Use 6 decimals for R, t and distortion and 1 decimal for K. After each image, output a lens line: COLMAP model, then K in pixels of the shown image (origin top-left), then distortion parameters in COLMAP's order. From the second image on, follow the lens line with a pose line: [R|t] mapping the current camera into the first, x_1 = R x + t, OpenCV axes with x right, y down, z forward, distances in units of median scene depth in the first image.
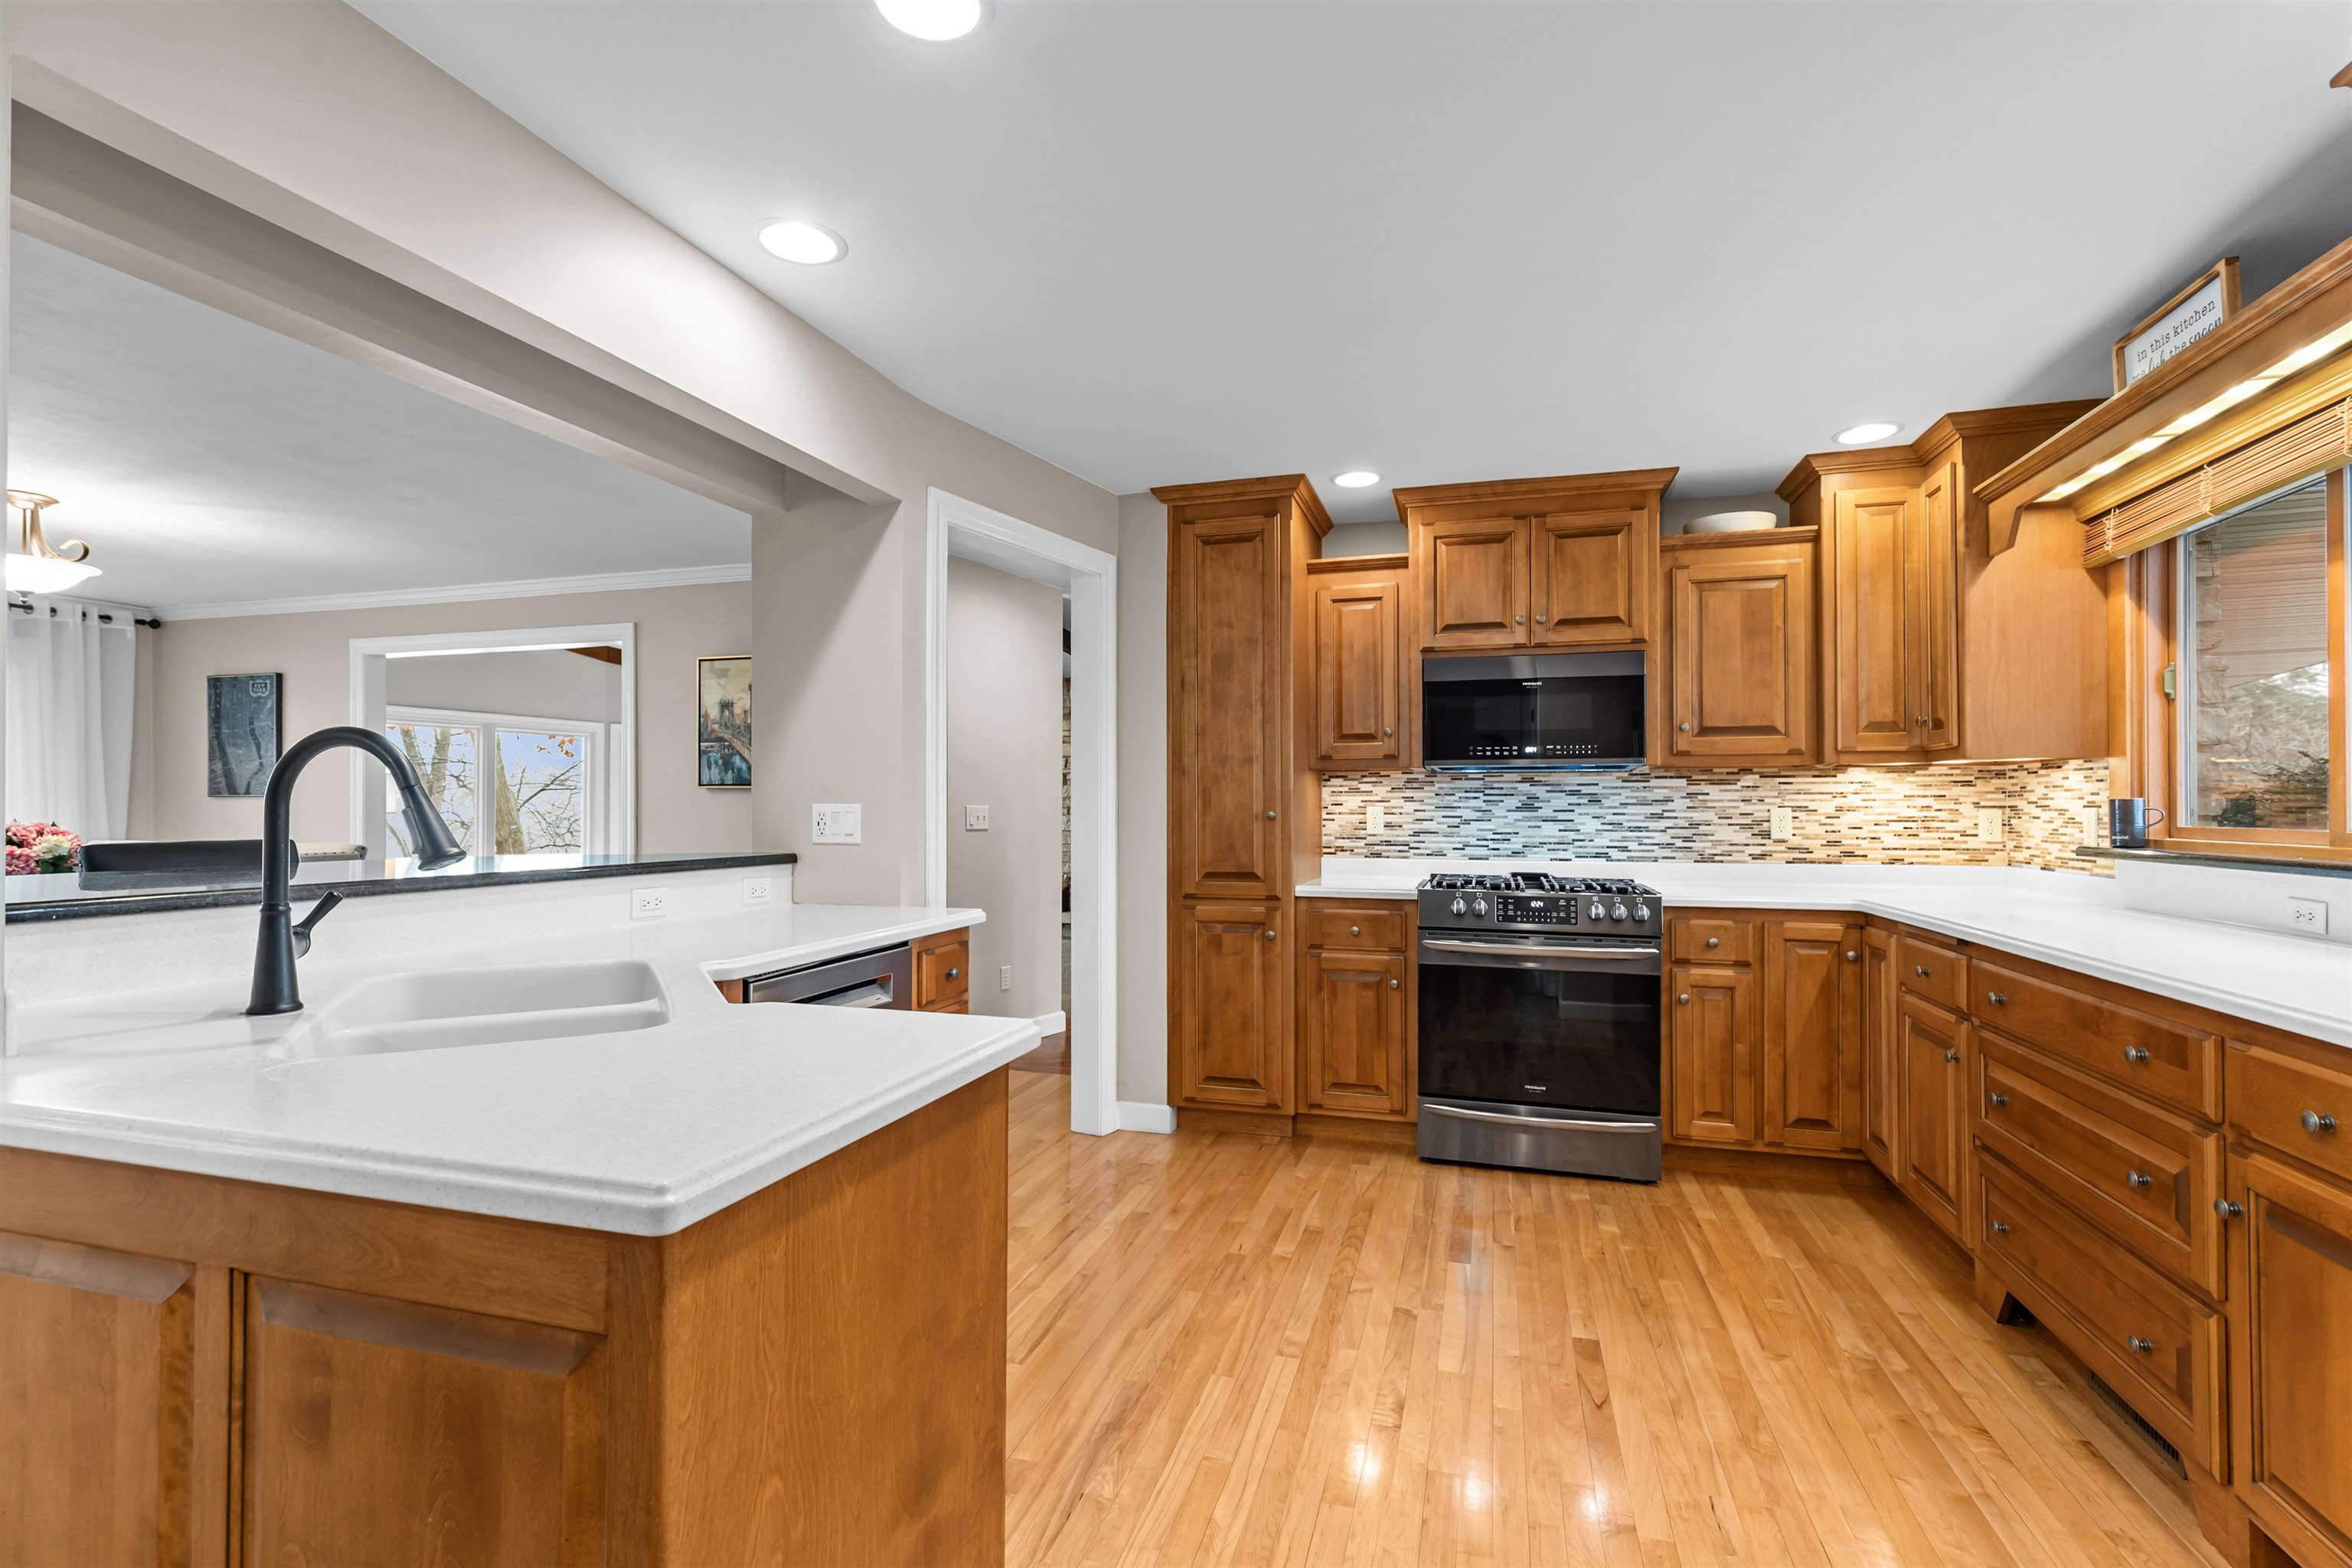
lens RADIAL K [[1056.3, 0, 1176.6], [0, 1056.3, 789.8], [0, 0, 1]] dist [0.003565, -0.000173]
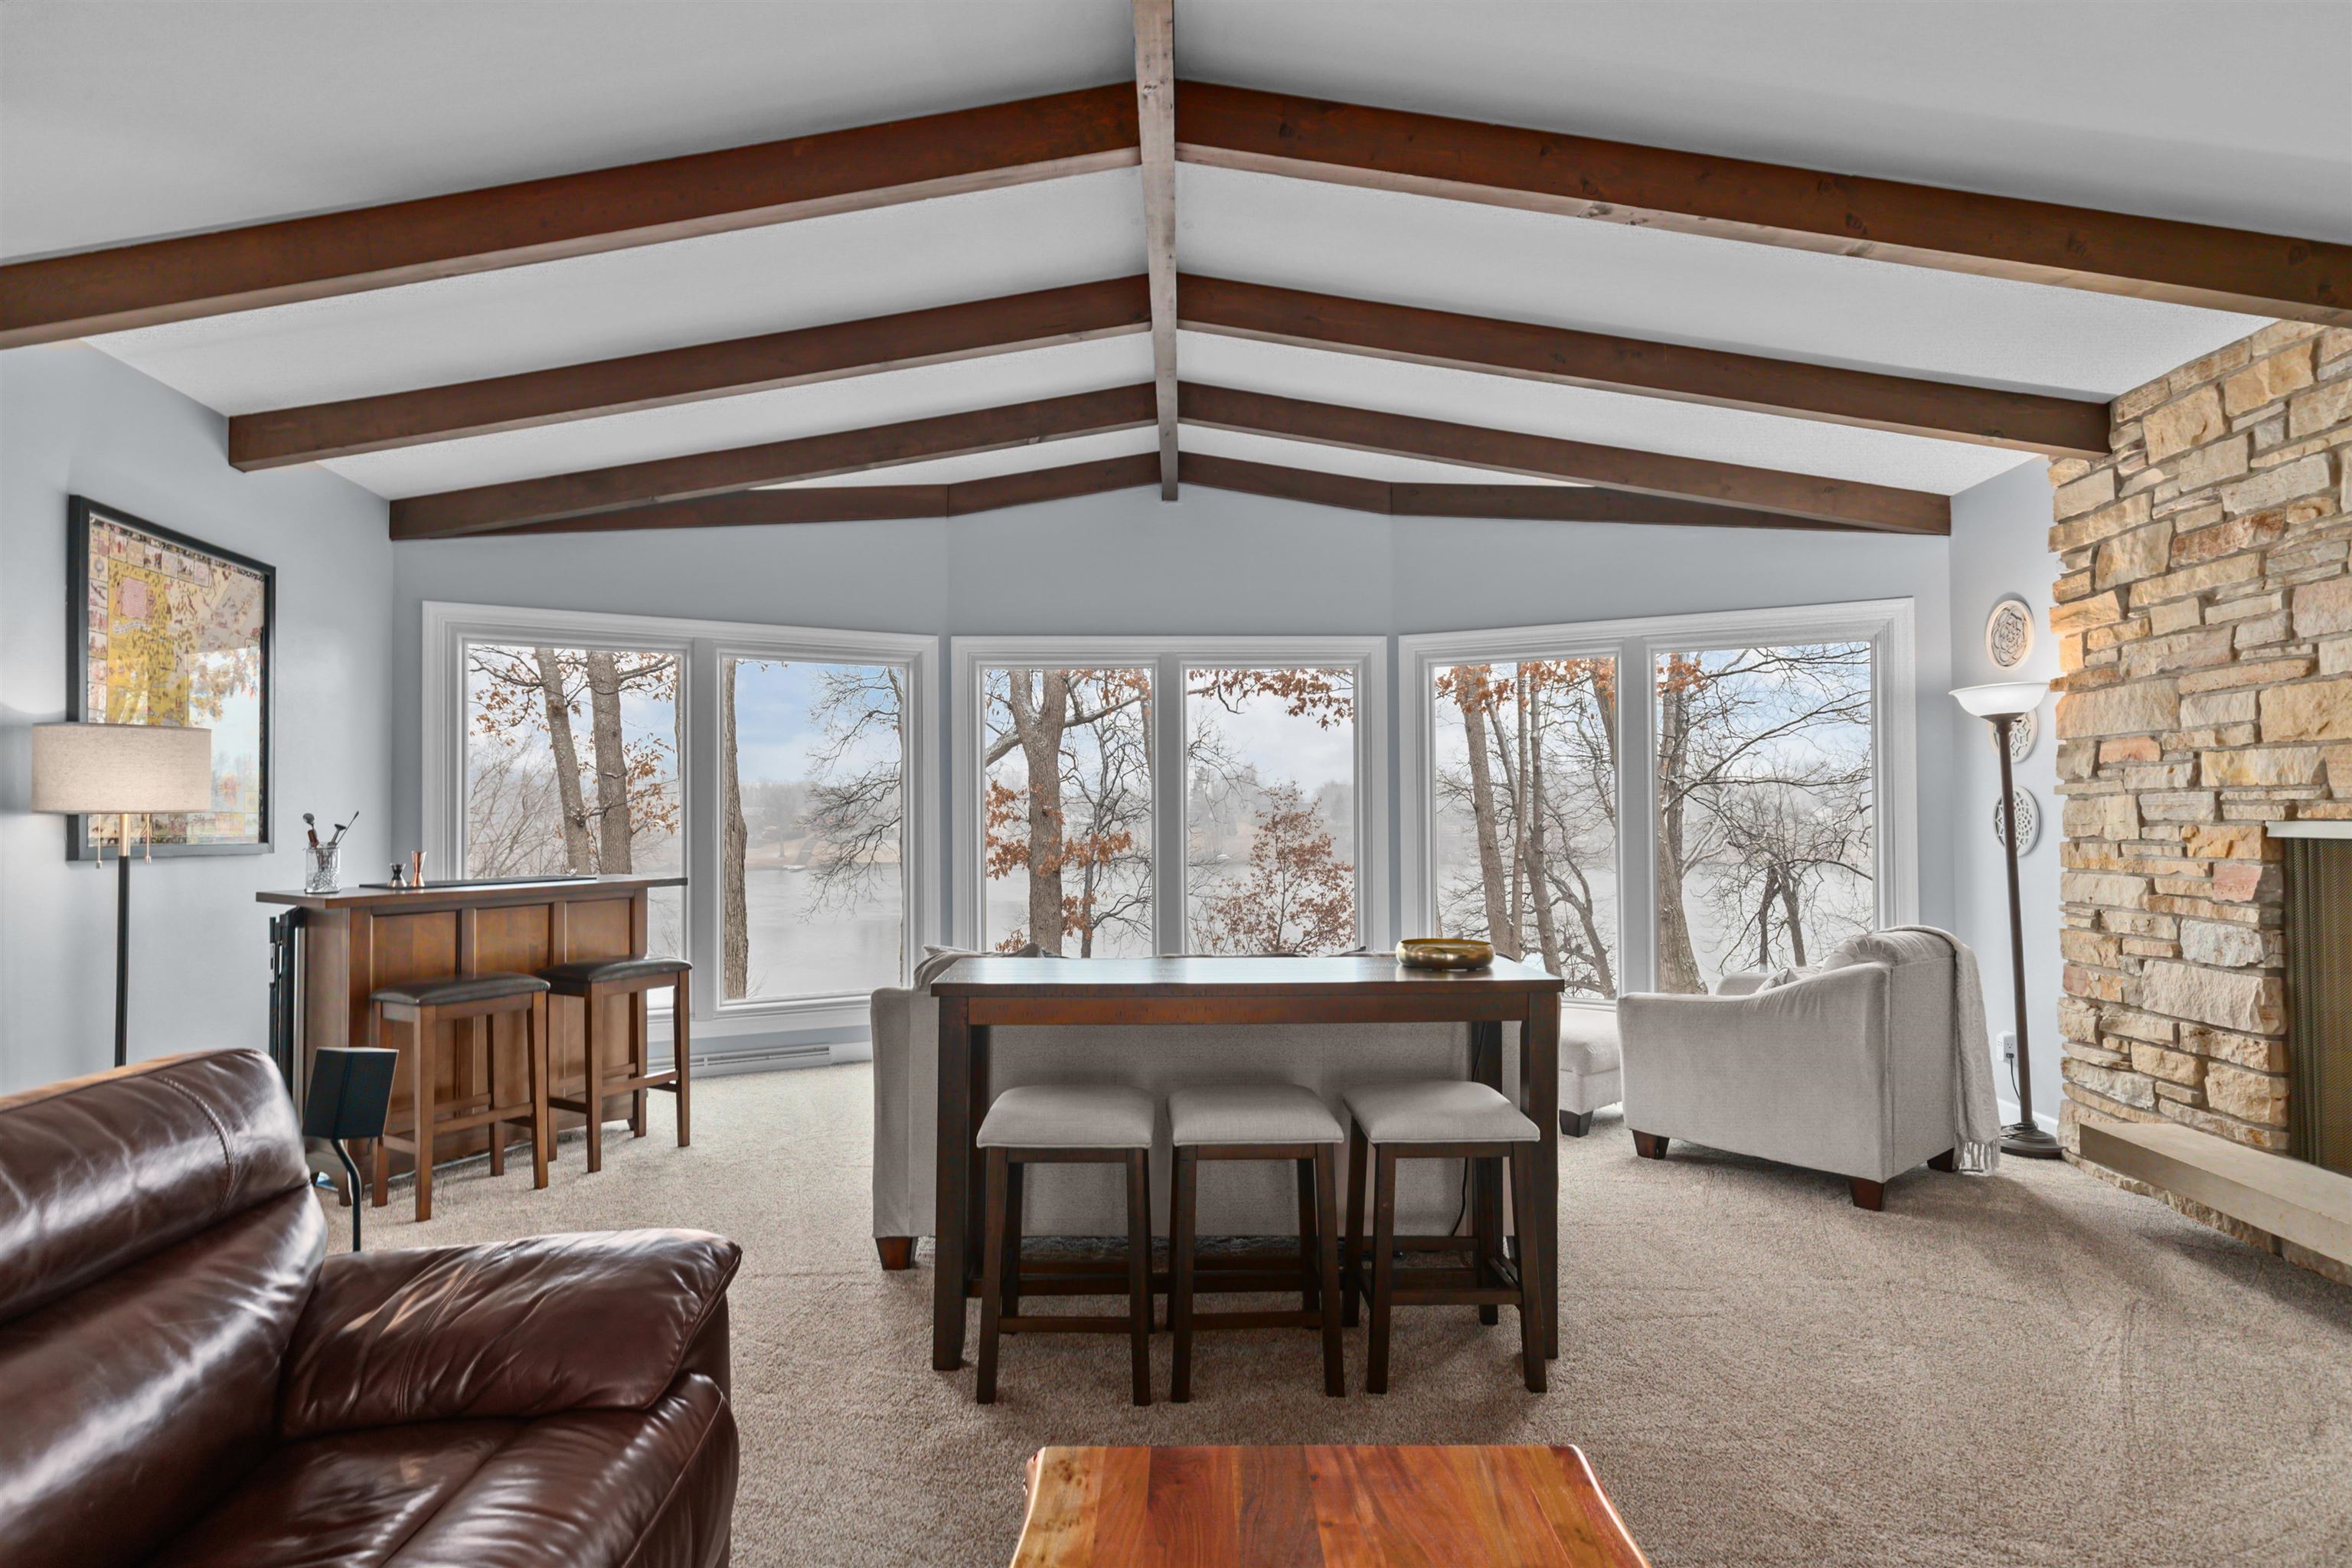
lens RADIAL K [[1162.0, 0, 1174.3], [0, 1162.0, 792.2], [0, 0, 1]] dist [-0.000875, -0.001343]
pose [[0.437450, -0.018855, -0.899045, -0.266067], [0.020703, 0.999726, -0.010893, 0.045457], [0.899005, -0.013847, 0.437720, 1.987920]]
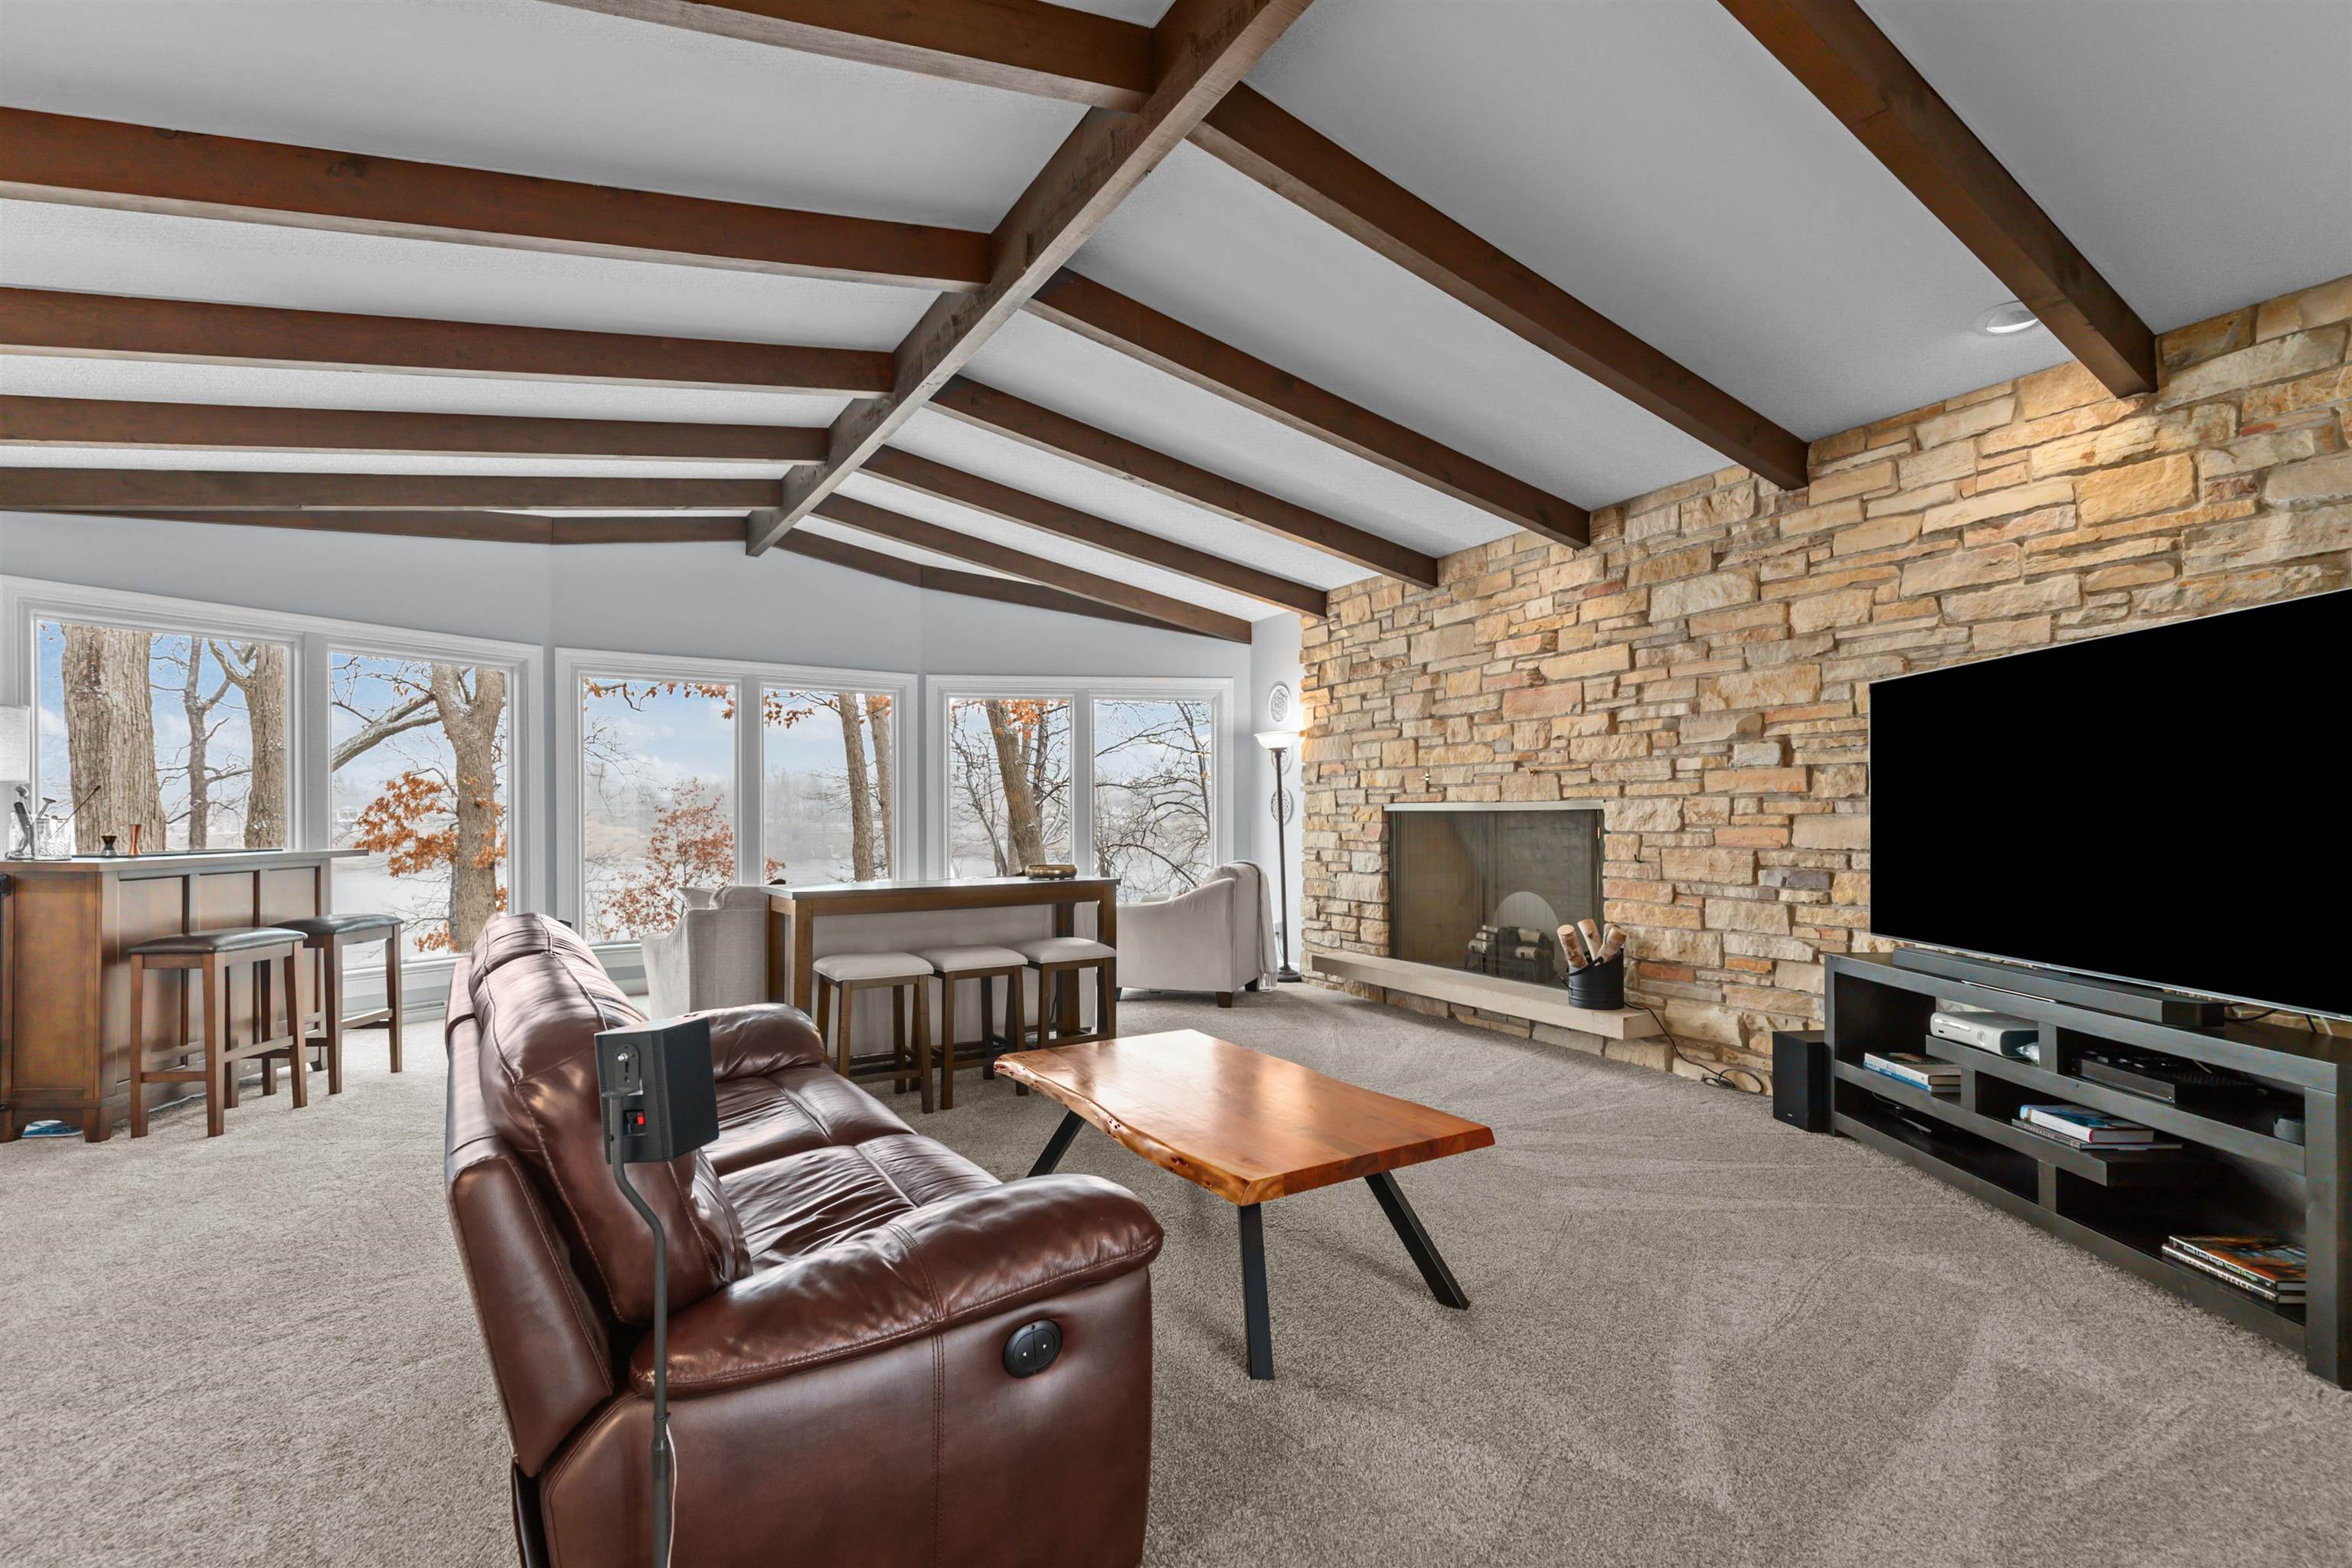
lens RADIAL K [[1056.3, 0, 1179.5], [0, 1056.3, 808.6], [0, 0, 1]] dist [0.003565, -0.000173]
pose [[0.854138, -0.002971, -0.520038, -0.078829], [0.011606, 0.999844, 0.013350, 0.056506], [0.519917, -0.017438, 0.854039, 1.460198]]
